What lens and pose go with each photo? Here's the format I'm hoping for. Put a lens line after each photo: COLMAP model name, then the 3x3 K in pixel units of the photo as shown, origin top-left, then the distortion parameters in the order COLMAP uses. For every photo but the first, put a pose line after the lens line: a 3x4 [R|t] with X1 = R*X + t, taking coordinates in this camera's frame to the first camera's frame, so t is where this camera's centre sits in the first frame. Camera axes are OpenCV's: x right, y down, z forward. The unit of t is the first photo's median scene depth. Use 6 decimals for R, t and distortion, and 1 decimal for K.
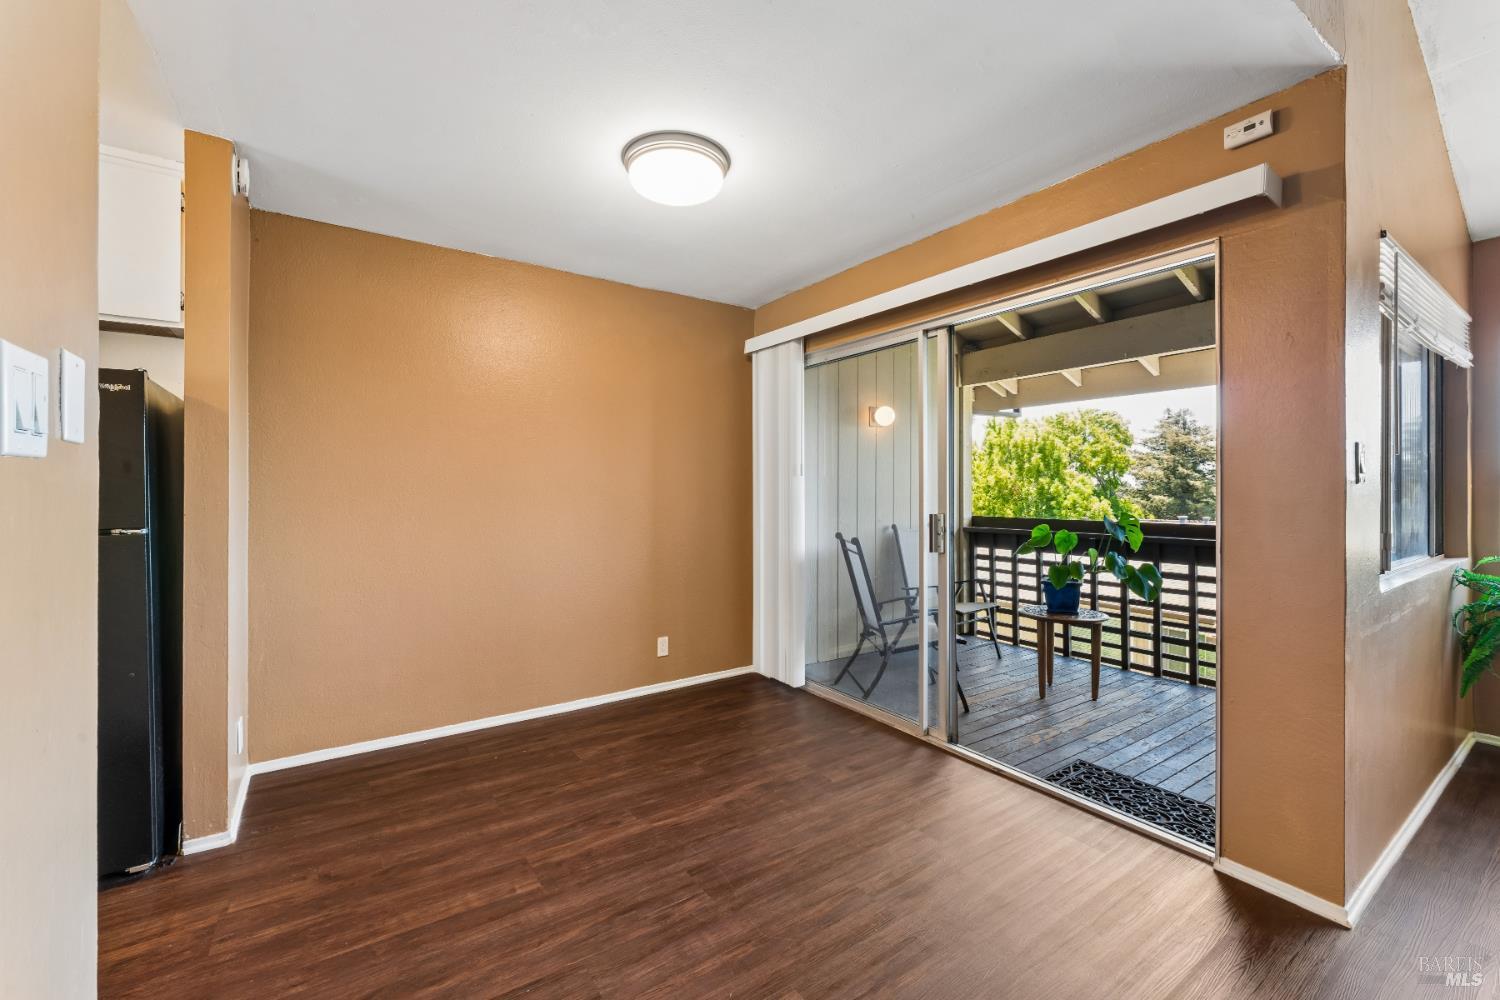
lens RADIAL K [[610.4, 0, 741.0], [0, 610.4, 485.7], [0, 0, 1]] dist [-0.002648, -0.000021]
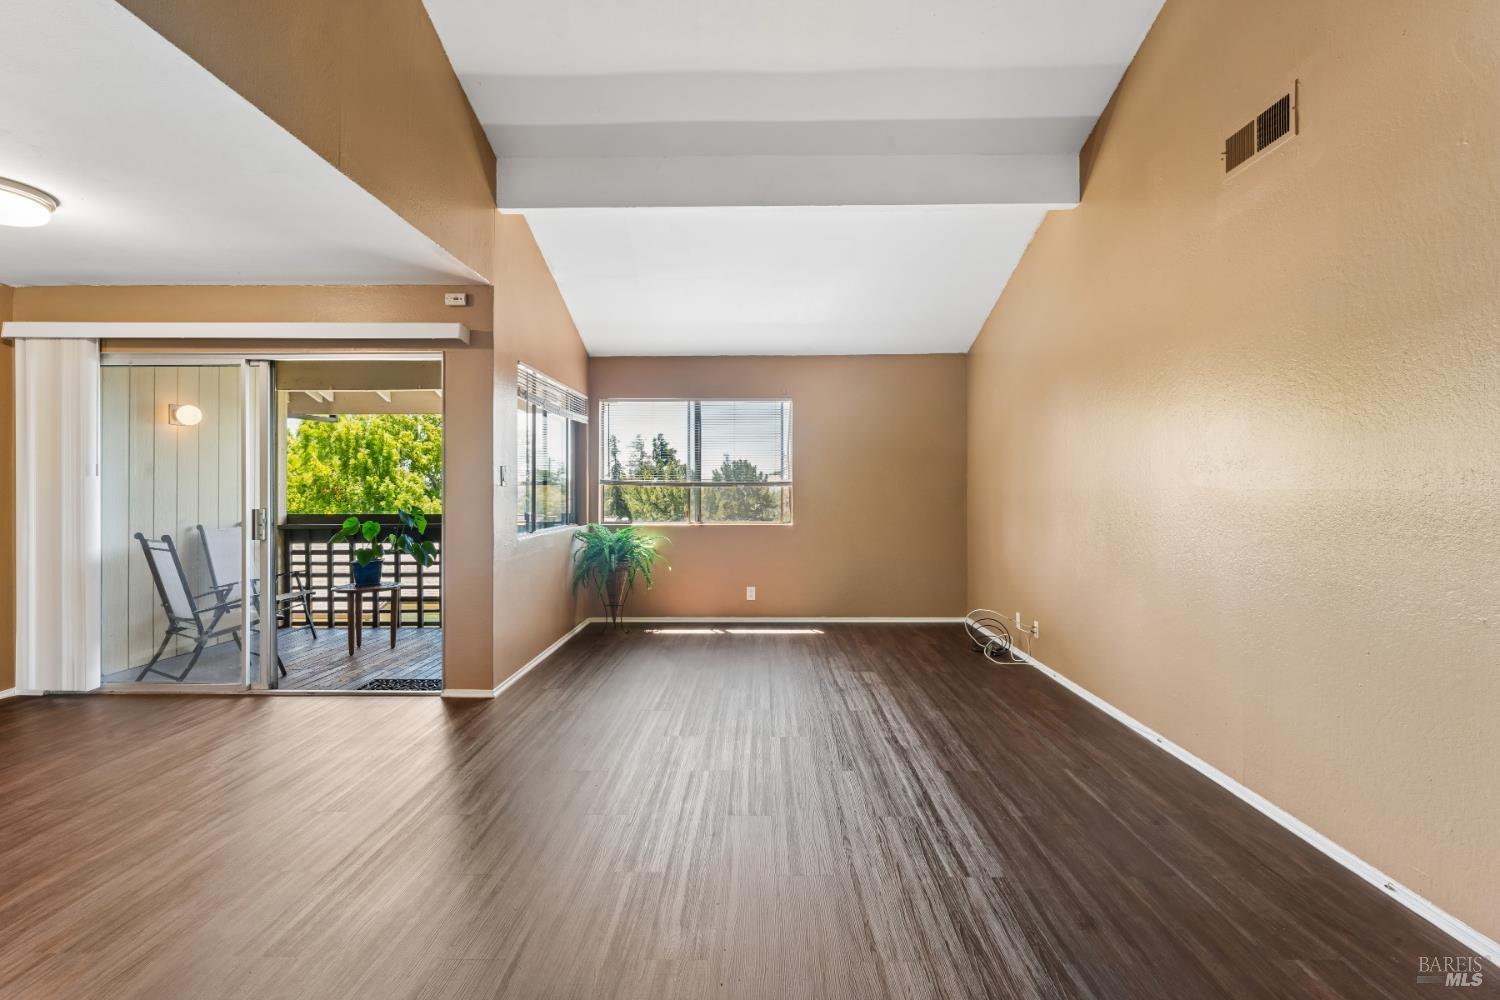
lens RADIAL K [[685.3, 0, 746.7], [0, 685.3, 489.3], [0, 0, 1]] dist [-0.000421, -0.000644]
pose [[0.574765, -0.002491, 0.818315, -0.200862], [-0.003243, 0.999981, 0.005322, -0.004087], [-0.818312, -0.005712, 0.574746, -0.496399]]
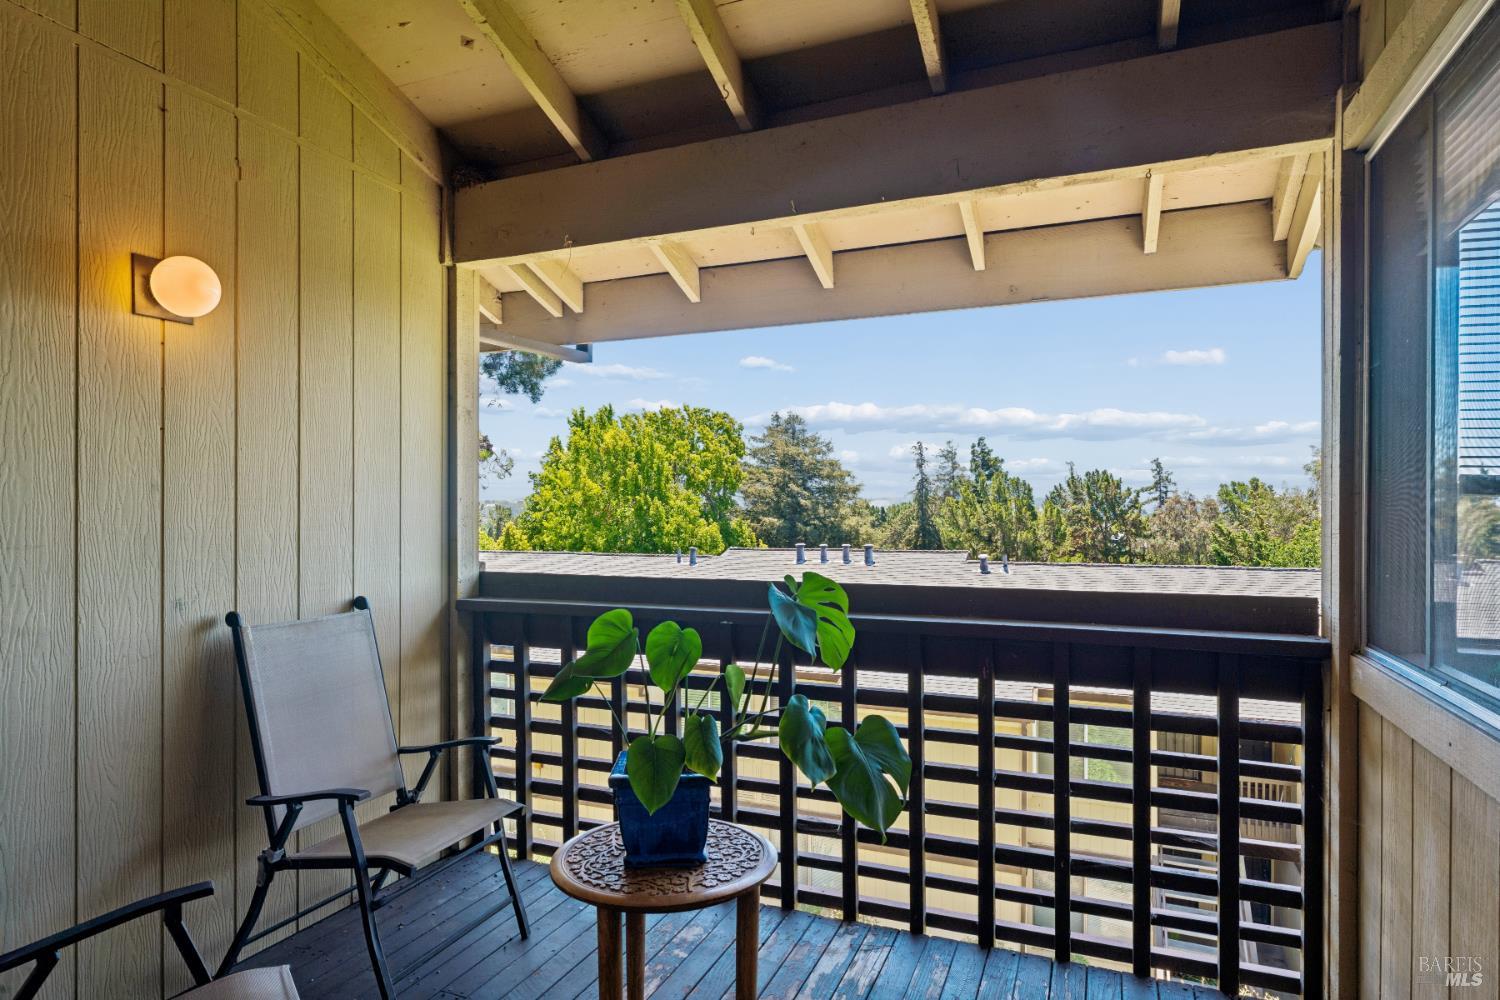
lens RADIAL K [[853.4, 0, 748.4], [0, 853.4, 513.7], [0, 0, 1]] dist [-0.001991, -0.000106]
pose [[0.835776, -0.002612, 0.549065, 0.310715], [-0.003086, 0.999951, 0.009454, 0.002941], [-0.549062, -0.009595, 0.835726, 0.588629]]
